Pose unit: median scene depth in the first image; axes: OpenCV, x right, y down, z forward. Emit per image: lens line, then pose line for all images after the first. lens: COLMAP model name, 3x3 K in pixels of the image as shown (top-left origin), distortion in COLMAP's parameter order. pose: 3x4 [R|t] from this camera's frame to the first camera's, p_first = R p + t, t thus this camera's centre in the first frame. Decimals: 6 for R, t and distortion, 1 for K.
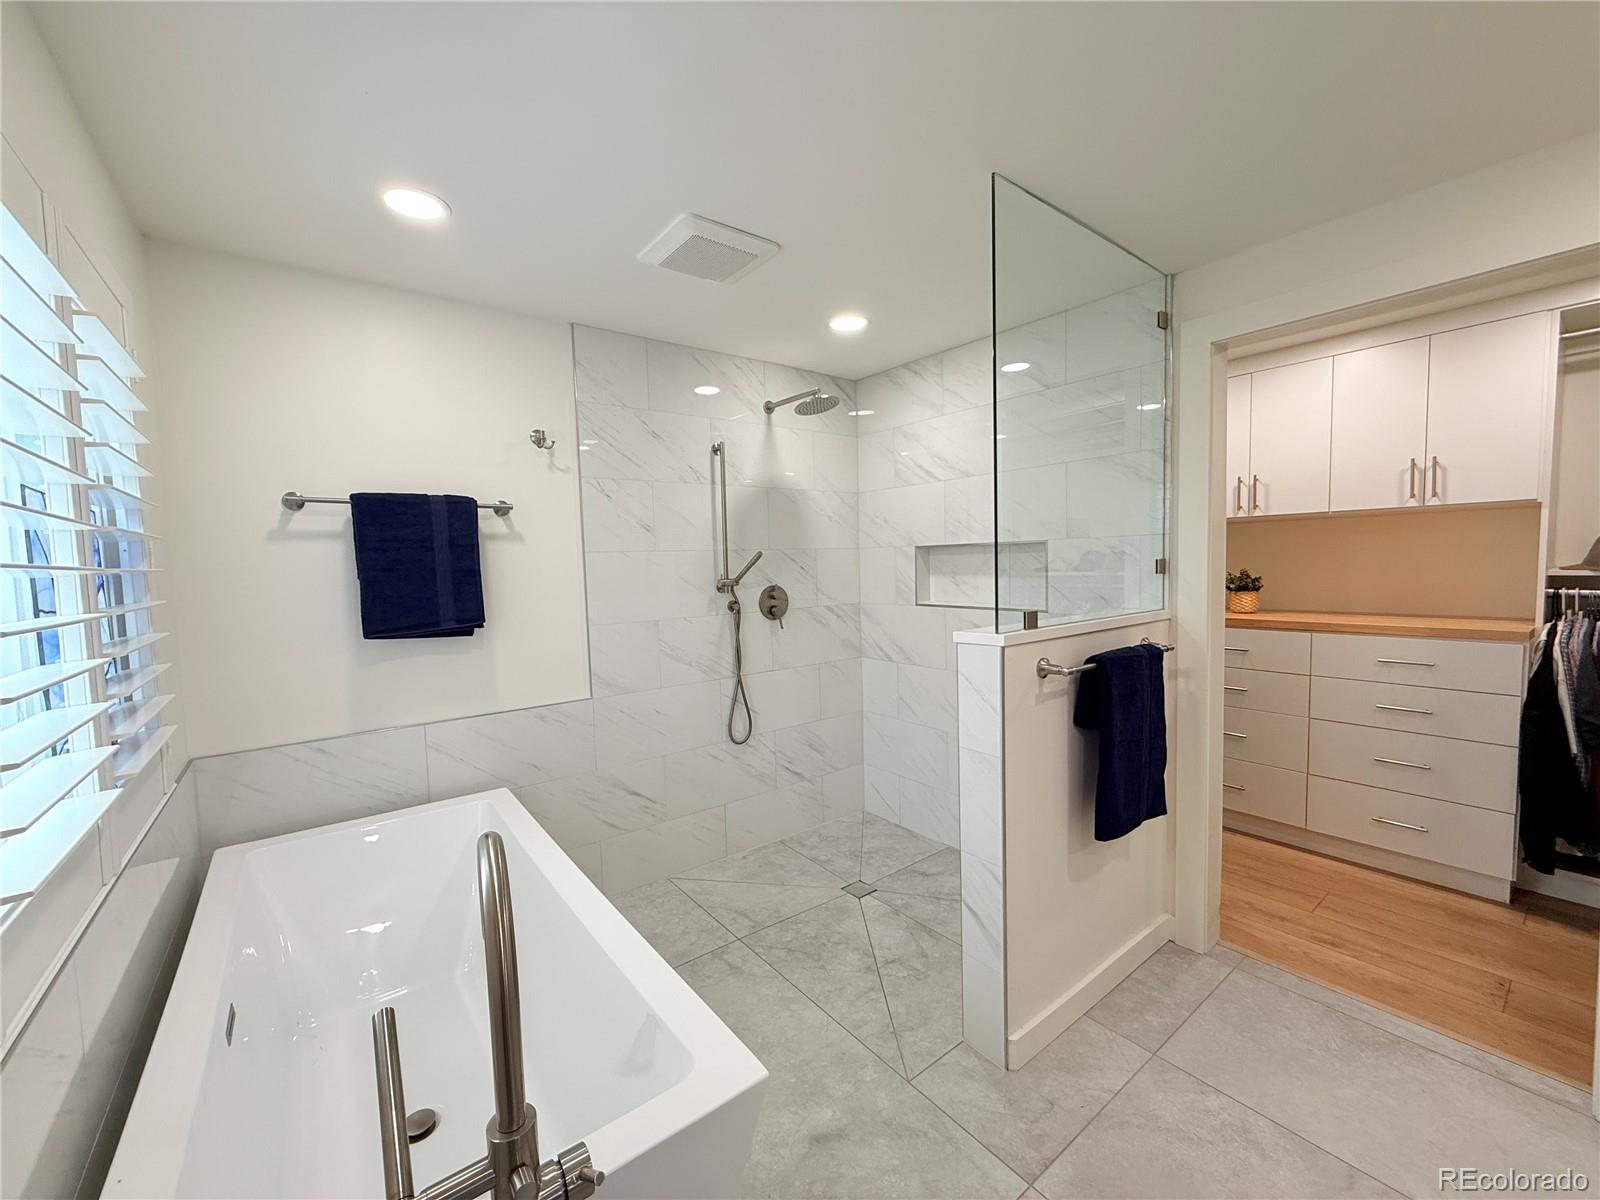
lens RADIAL K [[638.2, 0, 799.1], [0, 638.2, 606.5], [0, 0, 1]] dist [0.000012, 0.000711]
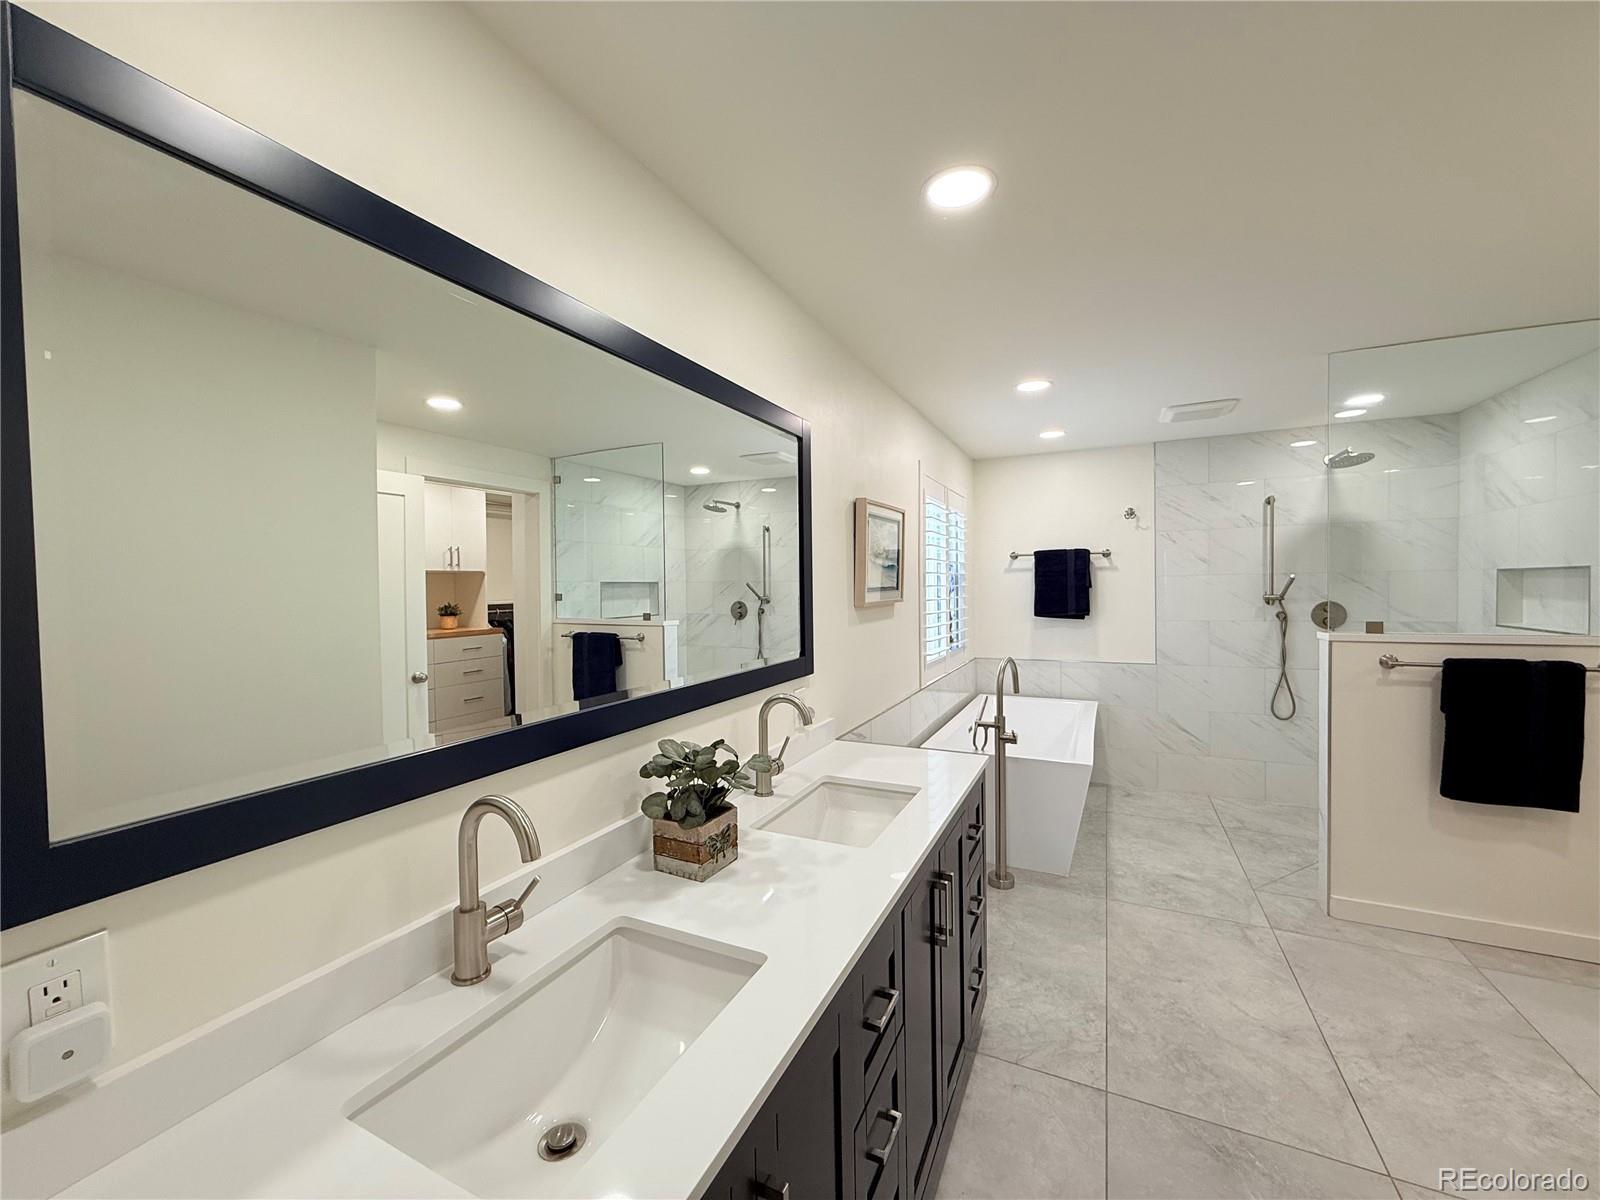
lens RADIAL K [[638.2, 0, 796.3], [0, 638.2, 599.0], [0, 0, 1]] dist [0.000012, 0.000711]
pose [[0.448362, 0.035772, -0.893136, 0.738085], [-0.058036, 0.998256, 0.010847, 0.011621], [0.891966, 0.046970, 0.449656, -0.592883]]
